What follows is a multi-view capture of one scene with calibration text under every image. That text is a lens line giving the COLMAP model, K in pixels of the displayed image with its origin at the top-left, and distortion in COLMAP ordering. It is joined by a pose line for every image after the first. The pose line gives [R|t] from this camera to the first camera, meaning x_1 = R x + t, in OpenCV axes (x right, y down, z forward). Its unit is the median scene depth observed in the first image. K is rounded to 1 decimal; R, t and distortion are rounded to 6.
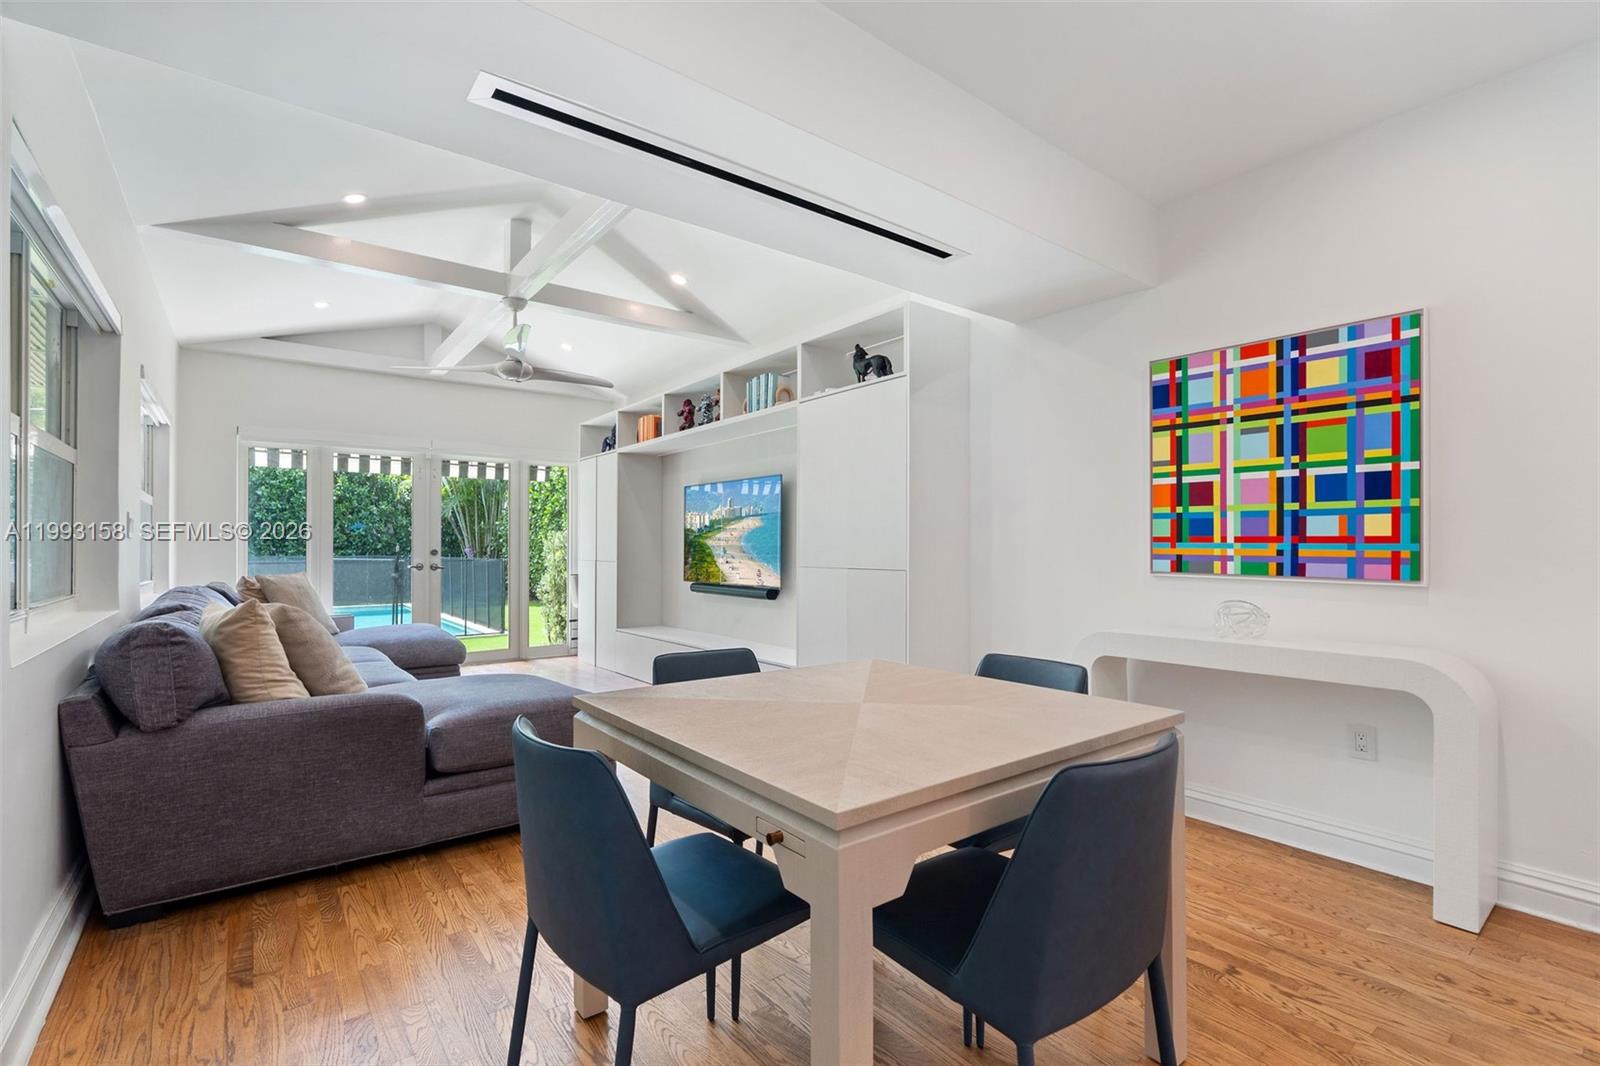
lens RADIAL K [[728.8, 0, 795.6], [0, 728.8, 540.6], [0, 0, 1]] dist [-0.006747, -0.000374]
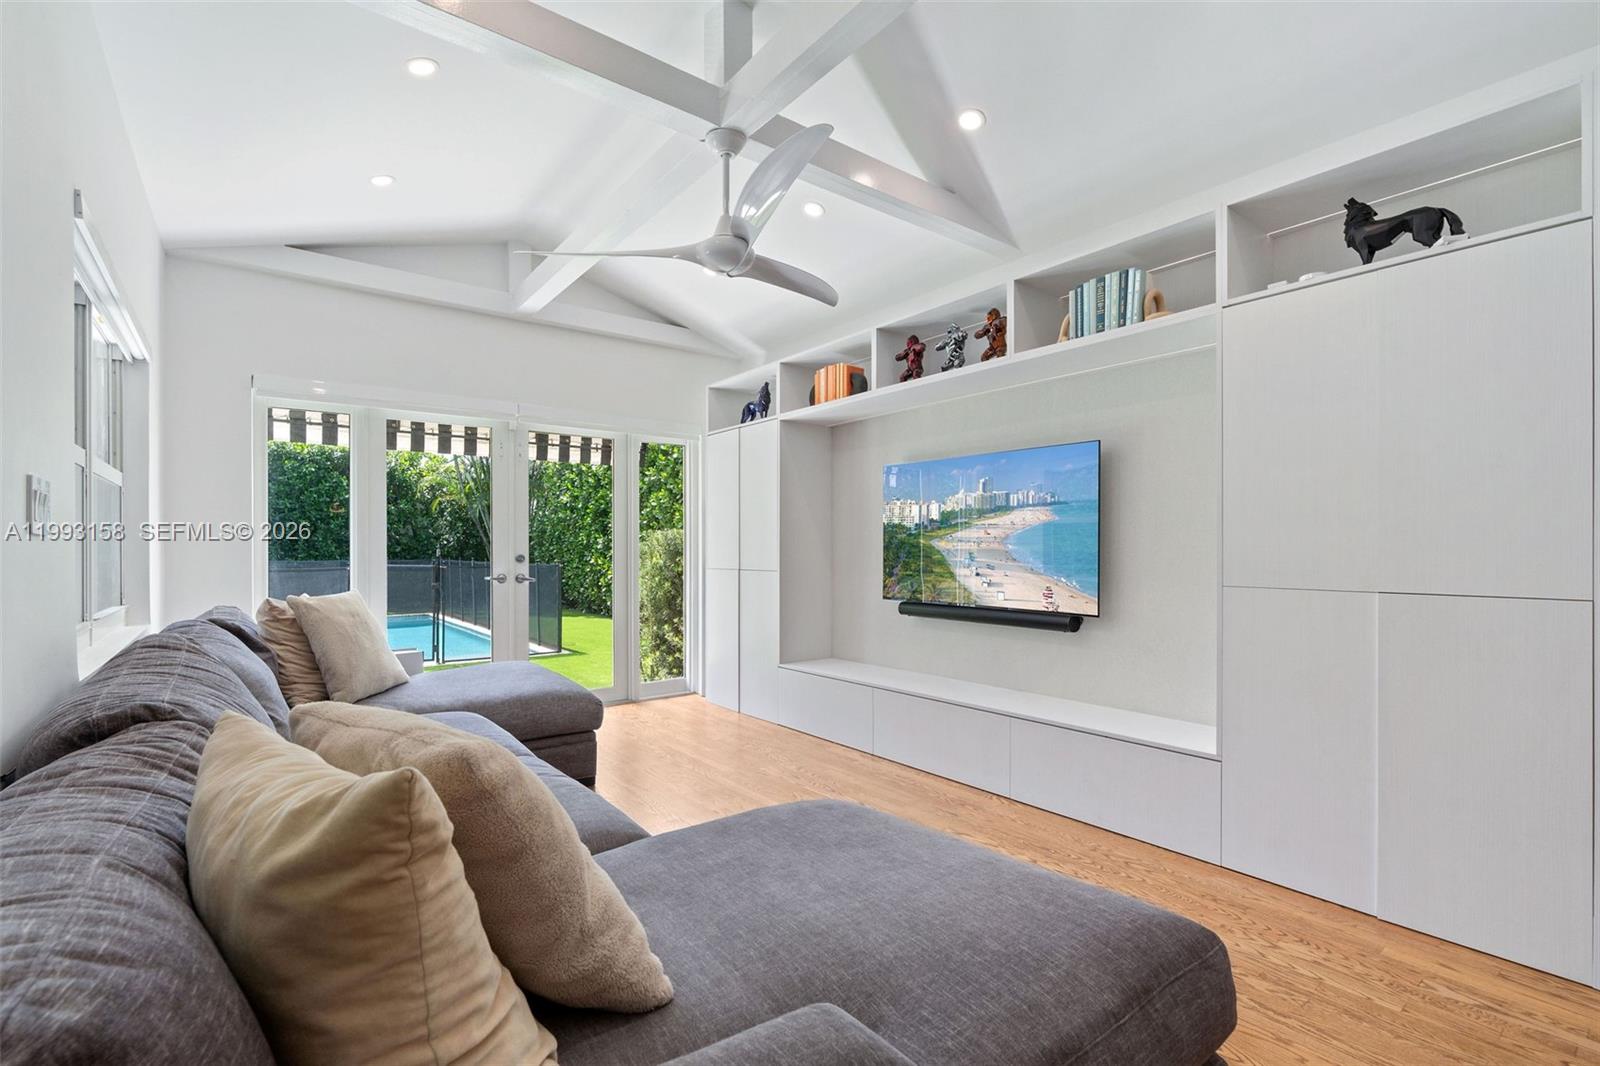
lens RADIAL K [[728.8, 0, 795.6], [0, 728.8, 540.6], [0, 0, 1]] dist [-0.006747, -0.000374]
pose [[1.000000, -0.000419, 0.000436, -0.276731], [0.000421, 0.999993, -0.003629, 0.001217], [-0.000434, 0.003629, 0.999993, 0.338255]]
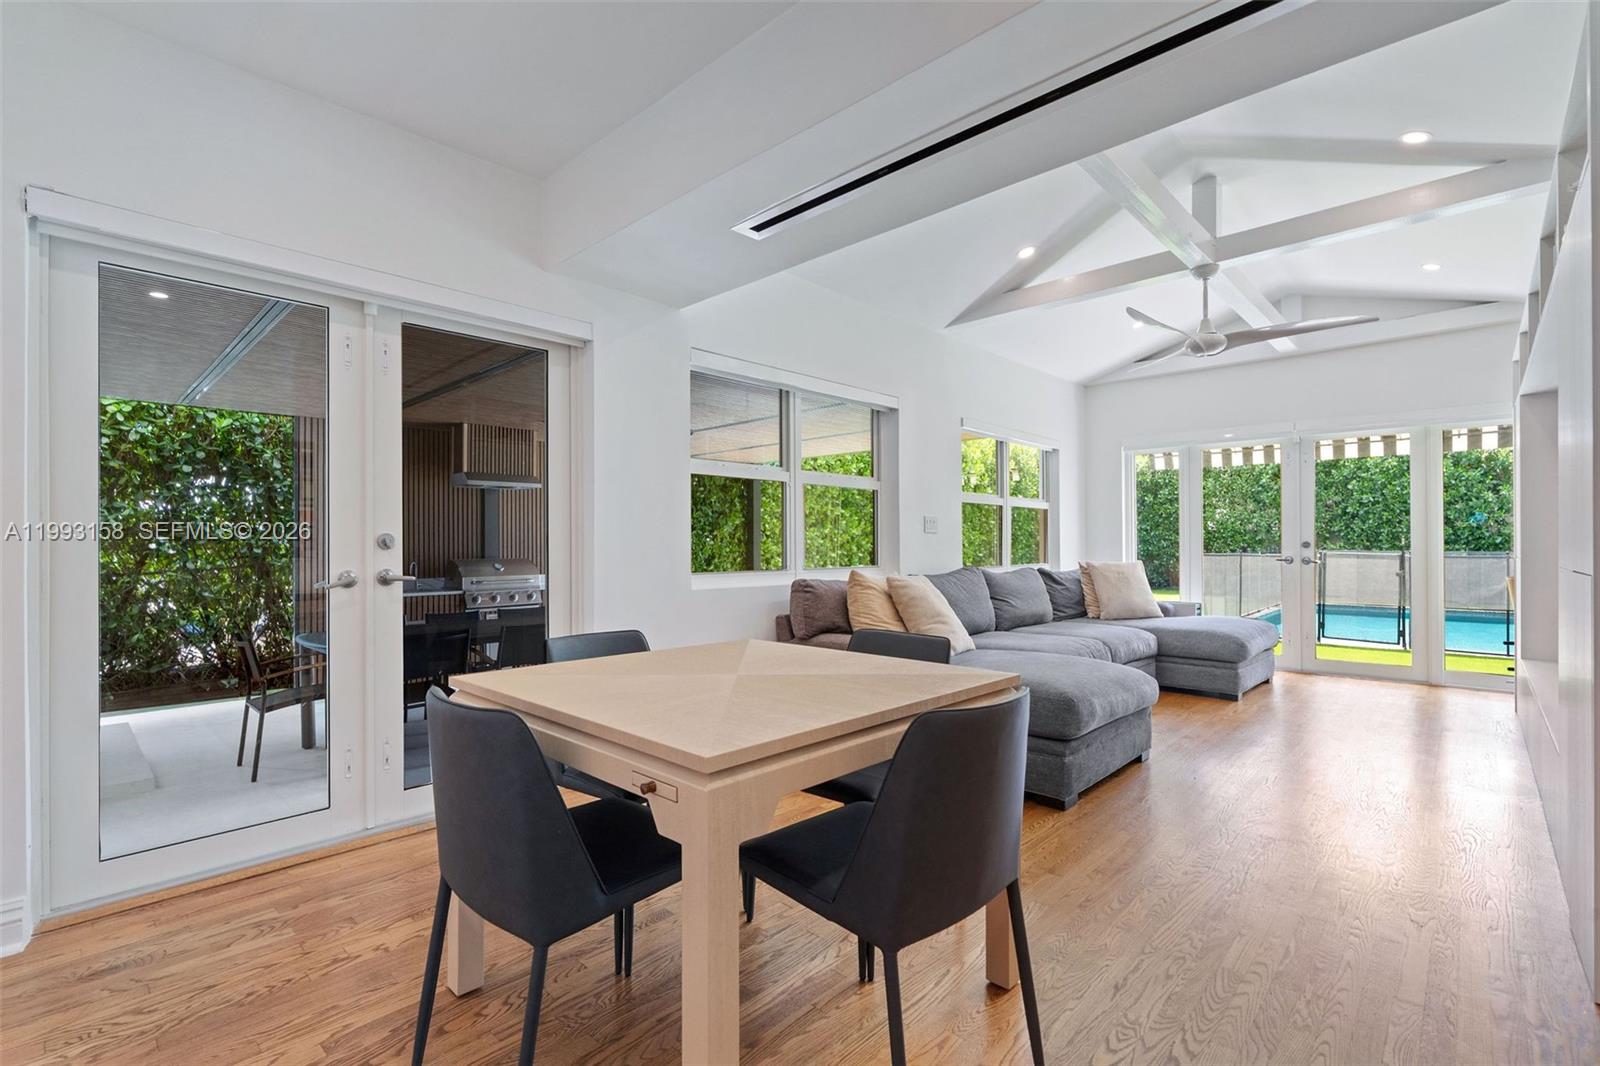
lens RADIAL K [[728.8, 0, 795.6], [0, 728.8, 540.6], [0, 0, 1]] dist [-0.006747, -0.000374]
pose [[0.166089, -0.008145, -0.986077, 0.360510], [0.013229, 0.999894, -0.006031, 0.010369], [0.986022, -0.012043, 0.166179, 0.280244]]
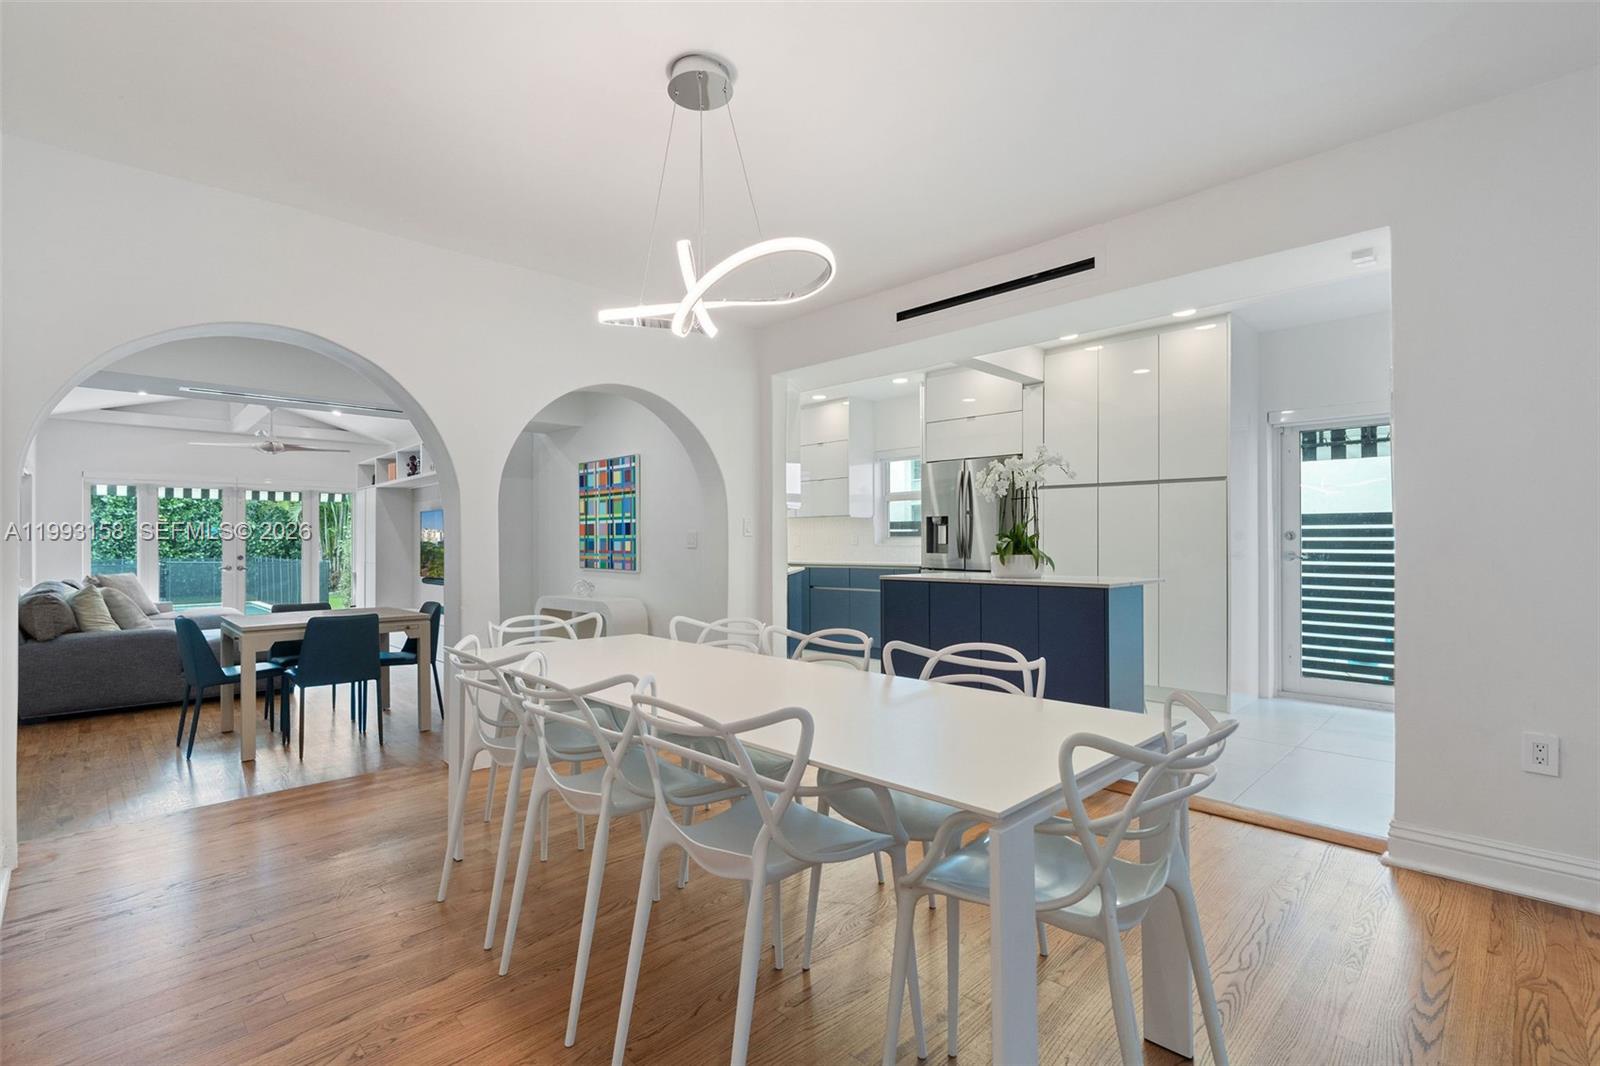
lens RADIAL K [[728.8, 0, 795.6], [0, 728.8, 540.6], [0, 0, 1]] dist [-0.006747, -0.000374]
pose [[0.992846, -0.006181, 0.119245, 0.490534], [0.005541, 0.999968, 0.005693, -0.022857], [-0.119276, -0.004991, 0.992849, -0.631068]]
